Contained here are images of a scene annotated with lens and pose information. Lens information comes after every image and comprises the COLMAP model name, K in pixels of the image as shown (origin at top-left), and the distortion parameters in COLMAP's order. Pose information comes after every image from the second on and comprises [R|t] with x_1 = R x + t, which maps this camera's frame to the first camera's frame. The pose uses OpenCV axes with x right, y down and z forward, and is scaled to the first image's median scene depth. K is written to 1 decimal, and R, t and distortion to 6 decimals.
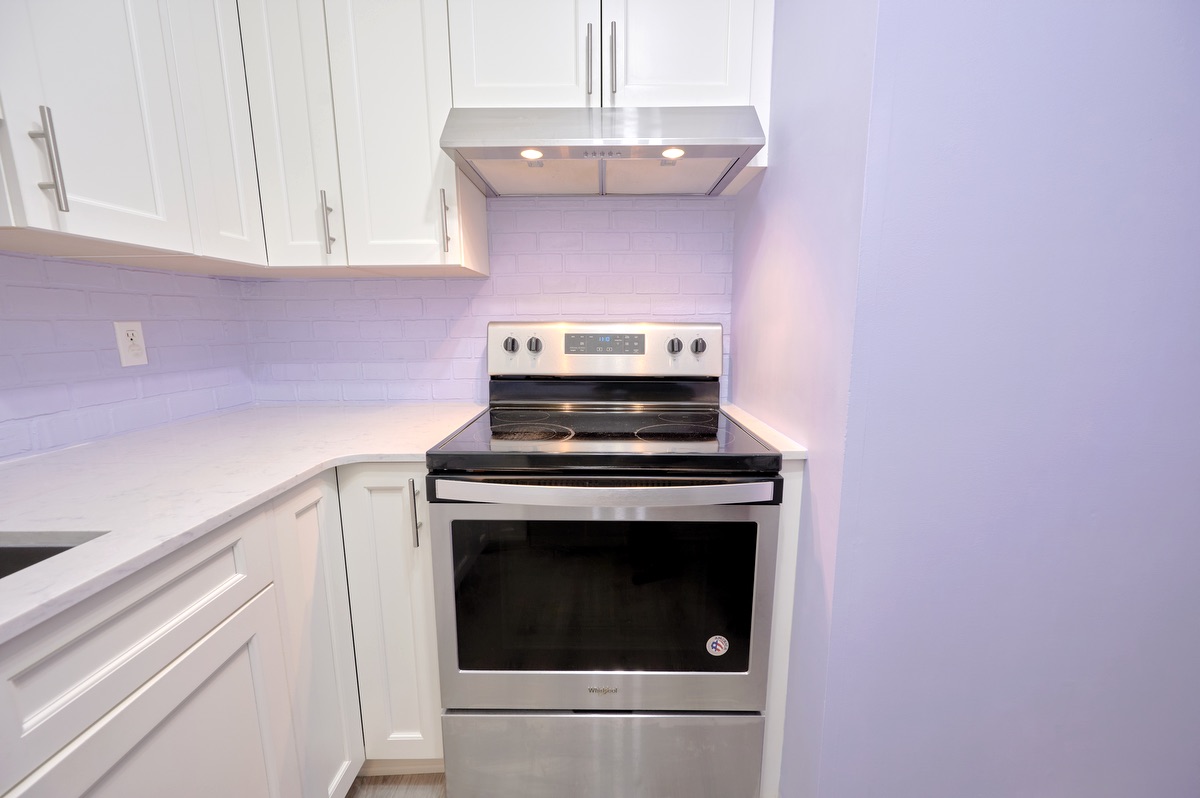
lens RADIAL K [[469.2, 0, 606.1], [0, 469.2, 397.3], [0, 0, 1]] dist [-0.000842, -0.000137]
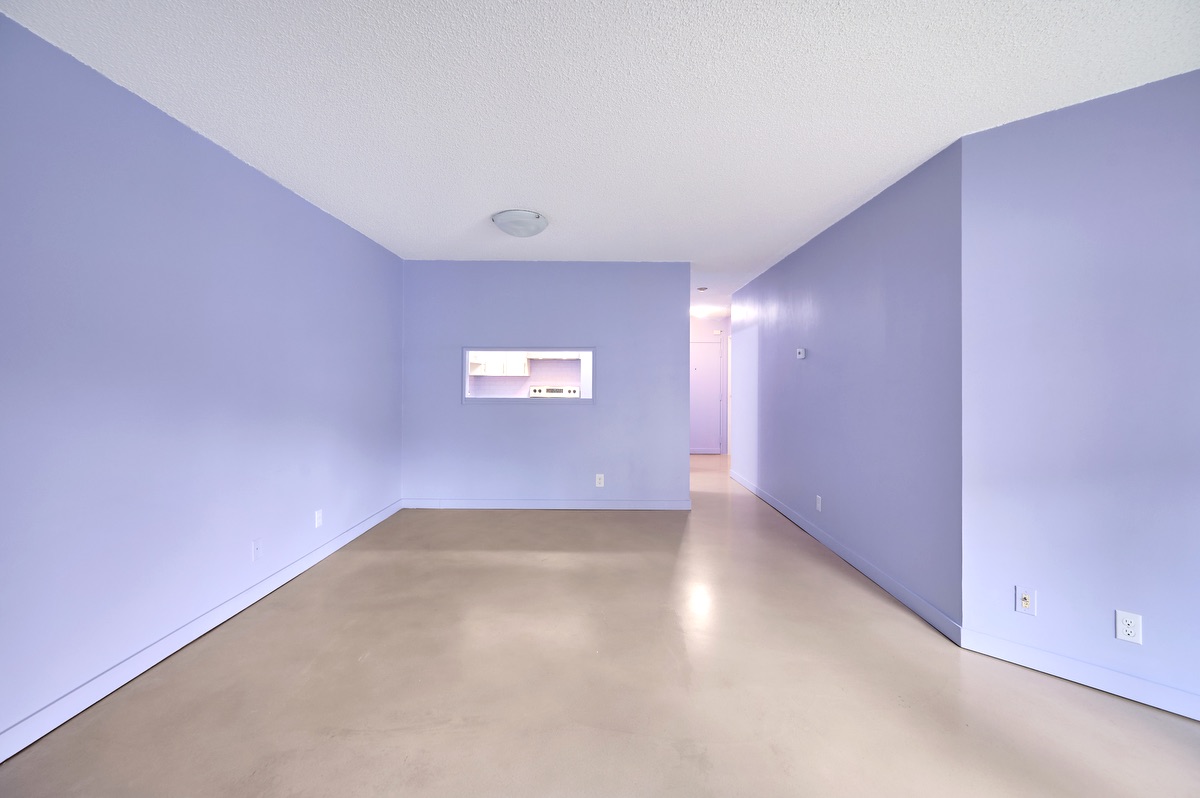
lens RADIAL K [[483.9, 0, 603.9], [0, 483.9, 381.3], [0, 0, 1]] dist [-0.001745, -0.000244]
pose [[0.999896, 0.003762, -0.013895, 0.642693], [-0.006051, 0.985673, -0.168557, 0.702193], [0.013062, 0.168624, 0.985594, -4.376882]]
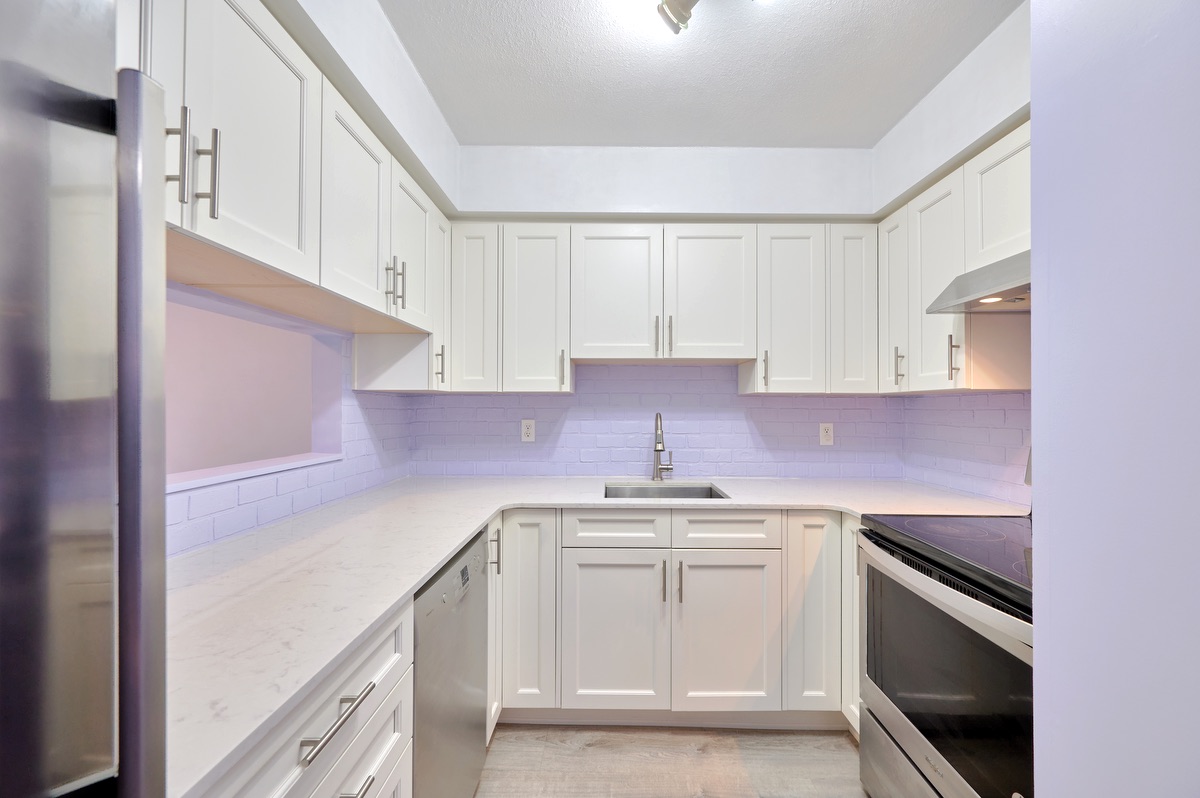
lens RADIAL K [[483.0, 0, 607.2], [0, 483.0, 393.8], [0, 0, 1]] dist [-0.000549, -0.000011]
pose [[-0.011816, -0.017461, -0.999778, 0.966977], [-0.166756, 0.985880, -0.015247, -0.089284], [0.985927, 0.166539, -0.014561, 0.078288]]
